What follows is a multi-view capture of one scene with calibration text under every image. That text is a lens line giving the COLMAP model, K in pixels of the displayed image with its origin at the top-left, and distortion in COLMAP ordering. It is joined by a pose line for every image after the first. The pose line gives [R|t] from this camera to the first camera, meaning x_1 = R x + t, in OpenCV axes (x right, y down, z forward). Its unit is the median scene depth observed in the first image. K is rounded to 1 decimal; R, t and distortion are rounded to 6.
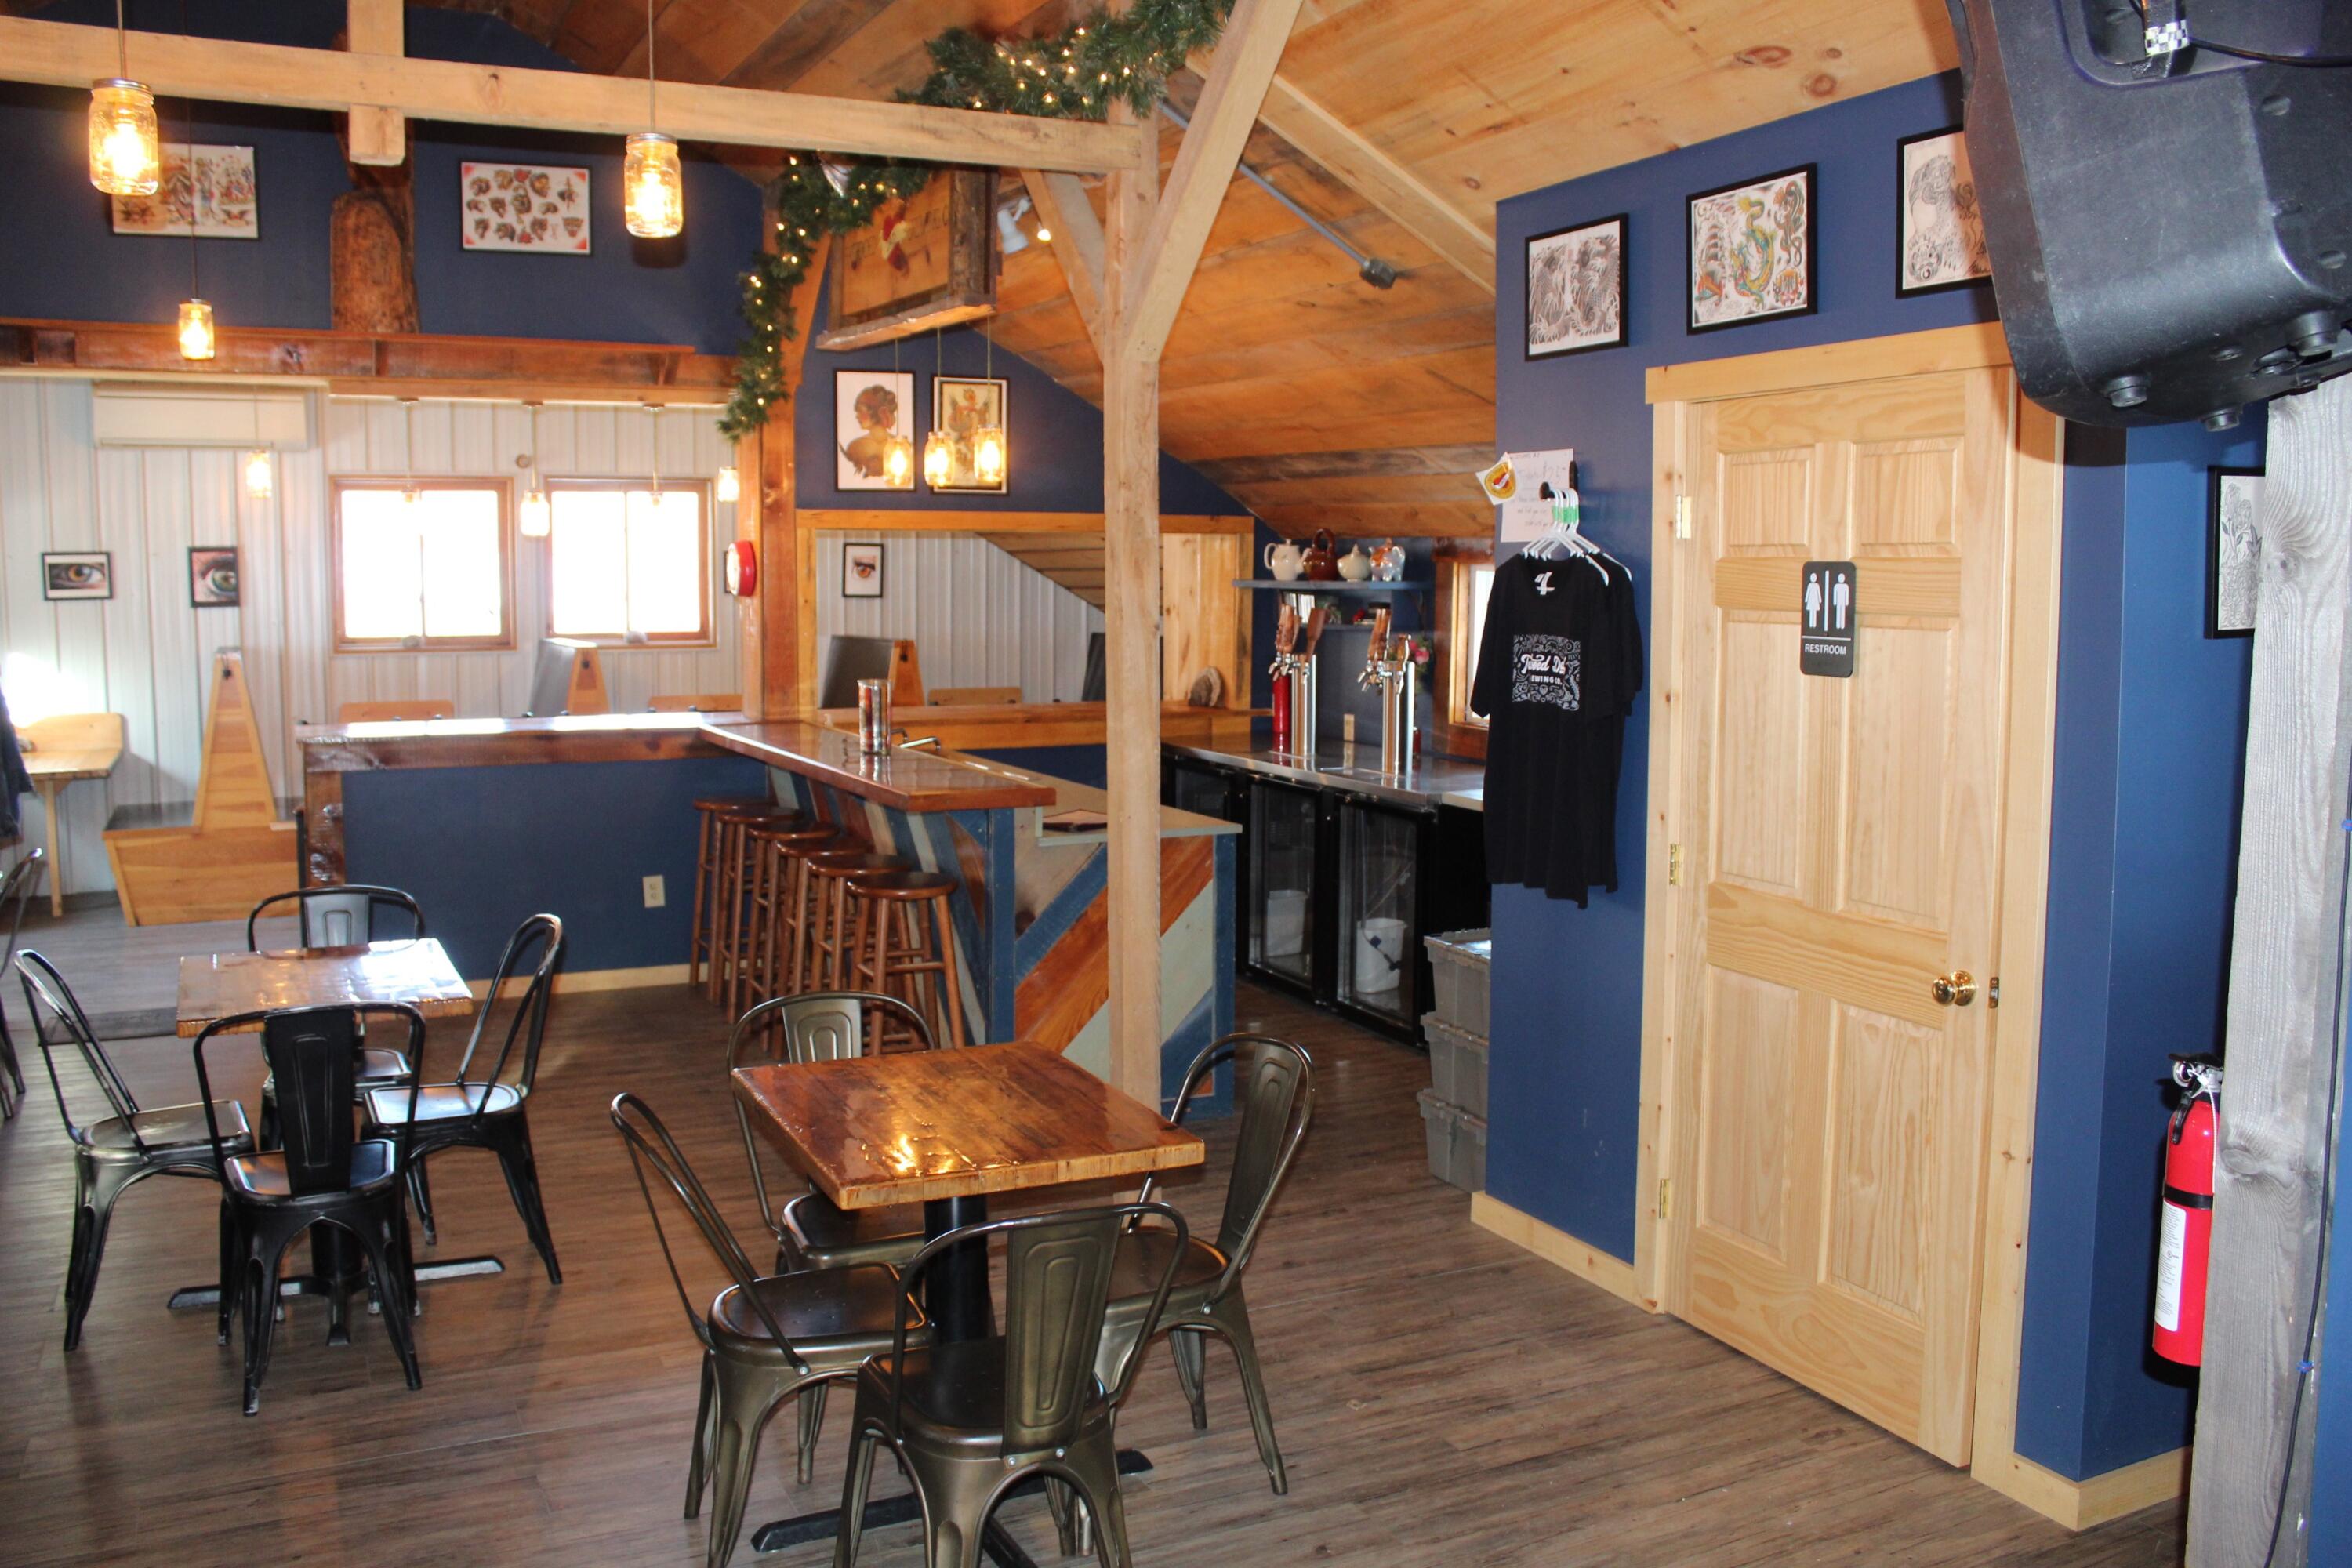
lens RADIAL K [[1929.7, 0, 1186.4], [0, 1929.7, 747.9], [0, 0, 1]] dist [-0.146425, 0.117061]
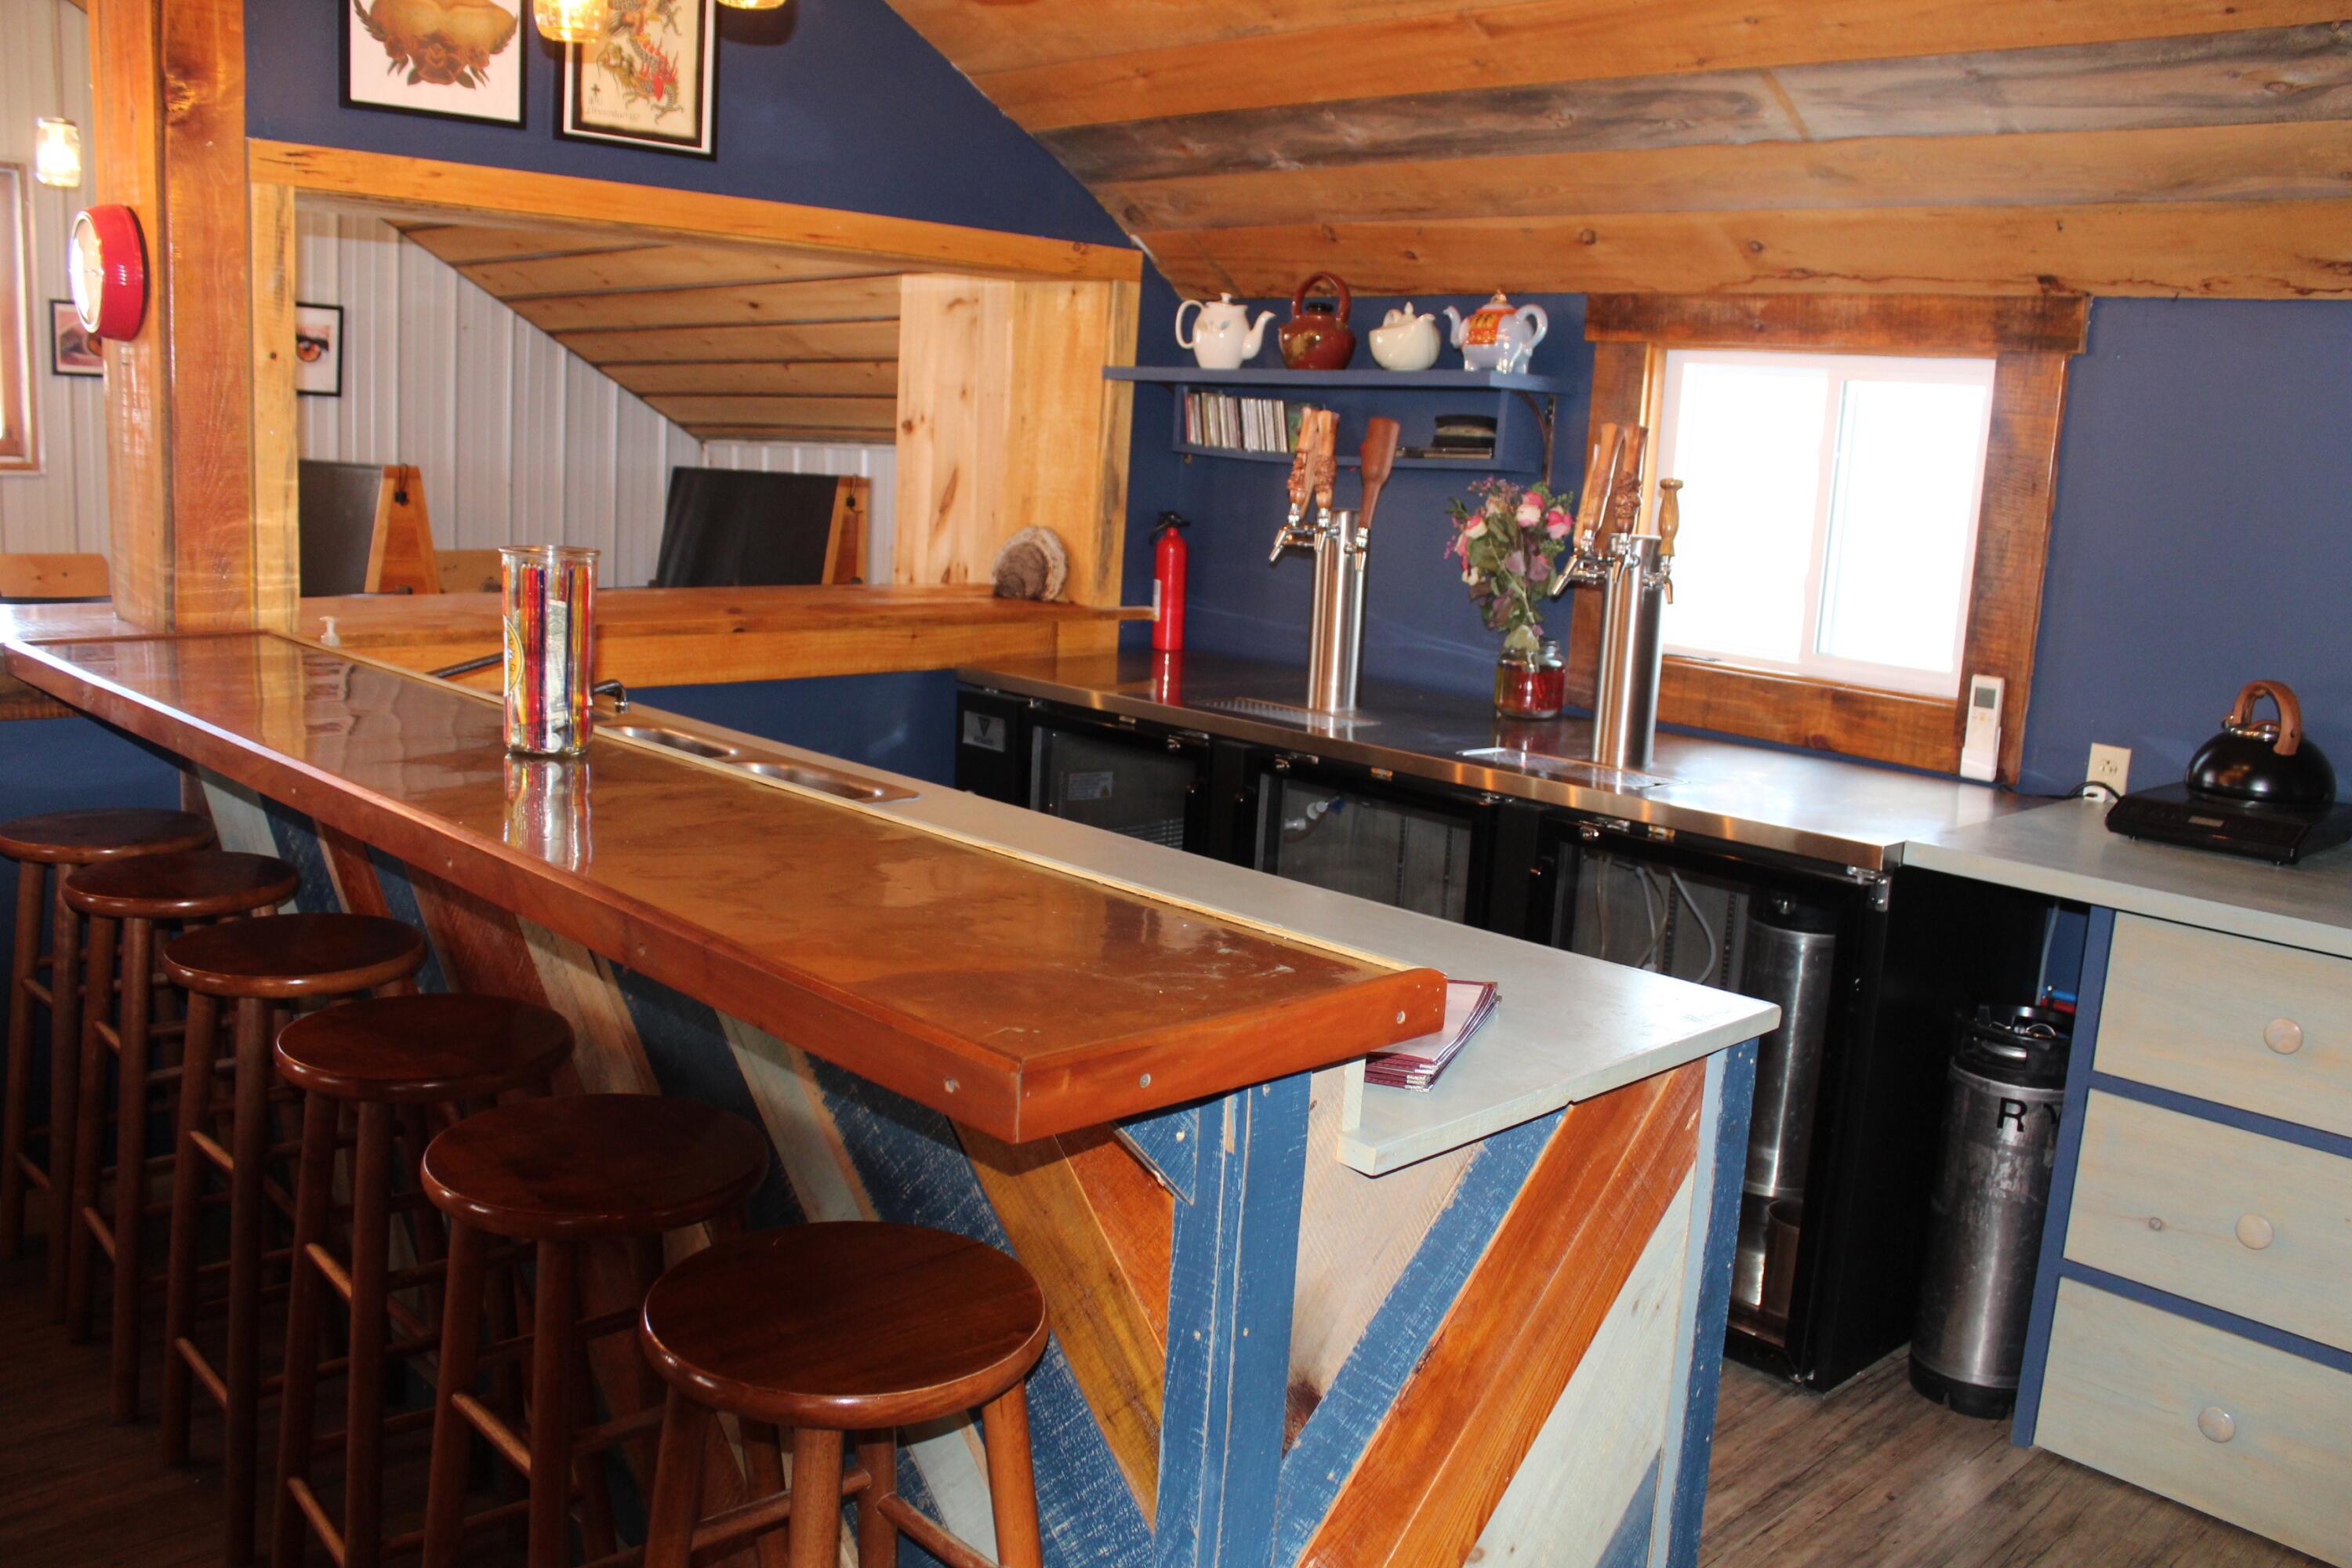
lens RADIAL K [[1929.7, 0, 1186.4], [0, 1929.7, 747.9], [0, 0, 1]] dist [-0.146425, 0.117061]
pose [[0.951018, -0.007414, 0.309047, -0.127044], [-0.015381, 0.997340, 0.071255, -0.020938], [-0.308753, -0.072518, 0.948374, 0.507095]]
